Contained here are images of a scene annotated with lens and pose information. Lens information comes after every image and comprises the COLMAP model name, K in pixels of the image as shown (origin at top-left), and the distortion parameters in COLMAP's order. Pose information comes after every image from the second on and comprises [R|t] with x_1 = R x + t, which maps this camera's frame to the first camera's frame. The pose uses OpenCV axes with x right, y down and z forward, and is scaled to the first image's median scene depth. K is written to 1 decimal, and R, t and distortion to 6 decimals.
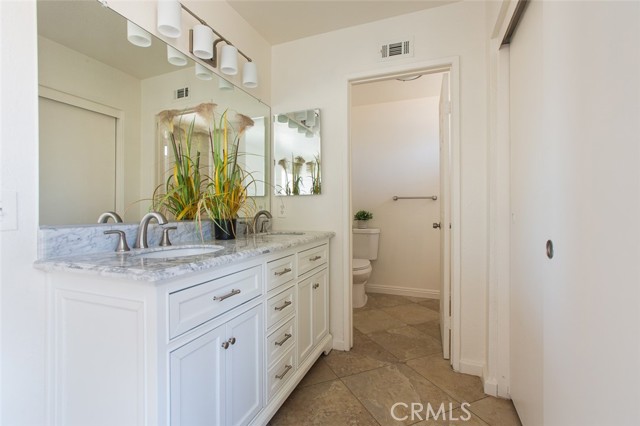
lens RADIAL K [[291.0, 0, 320.0], [0, 291.0, 213.0], [0, 0, 1]] dist [0.001678, 0.000212]
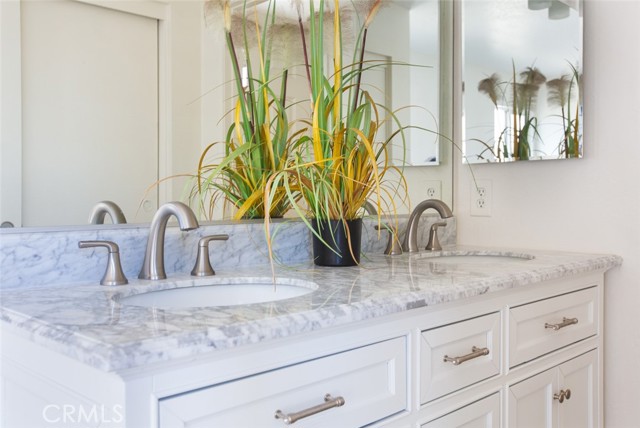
lens RADIAL K [[632.5, 0, 320.0], [0, 632.5, 214.0], [0, 0, 1]] dist [0.024427, 0.012706]
pose [[0.919628, 0.011750, -0.392616, 0.023235], [-0.005698, 0.999846, 0.016575, -0.002032], [0.392750, -0.013006, 0.919553, 0.124222]]
